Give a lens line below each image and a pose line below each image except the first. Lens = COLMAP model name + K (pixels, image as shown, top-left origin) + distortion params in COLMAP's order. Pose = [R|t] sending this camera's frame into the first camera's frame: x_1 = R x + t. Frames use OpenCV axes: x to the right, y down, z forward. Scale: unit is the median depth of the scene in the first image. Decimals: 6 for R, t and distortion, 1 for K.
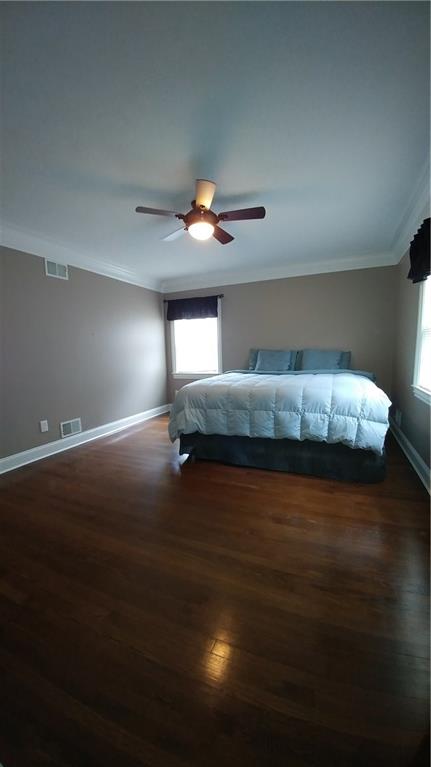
lens RADIAL K [[286.7, 0, 215.5], [0, 286.7, 383.5], [0, 0, 1]] dist [-0.000243, -0.021379]
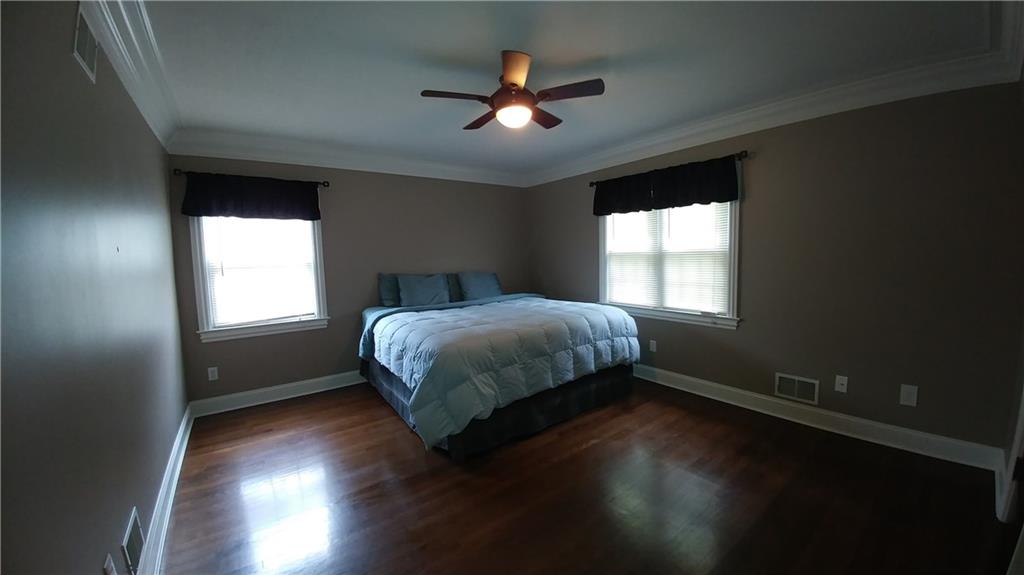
lens RADIAL K [[382.8, 0, 506.7], [0, 382.8, 281.0], [0, 0, 1]] dist [-0.000243, -0.021379]
pose [[0.496118, -0.059182, 0.866236, -0.847061], [0.112123, 0.993688, 0.003674, -0.126535], [-0.860985, 0.095302, 0.499622, 0.552229]]
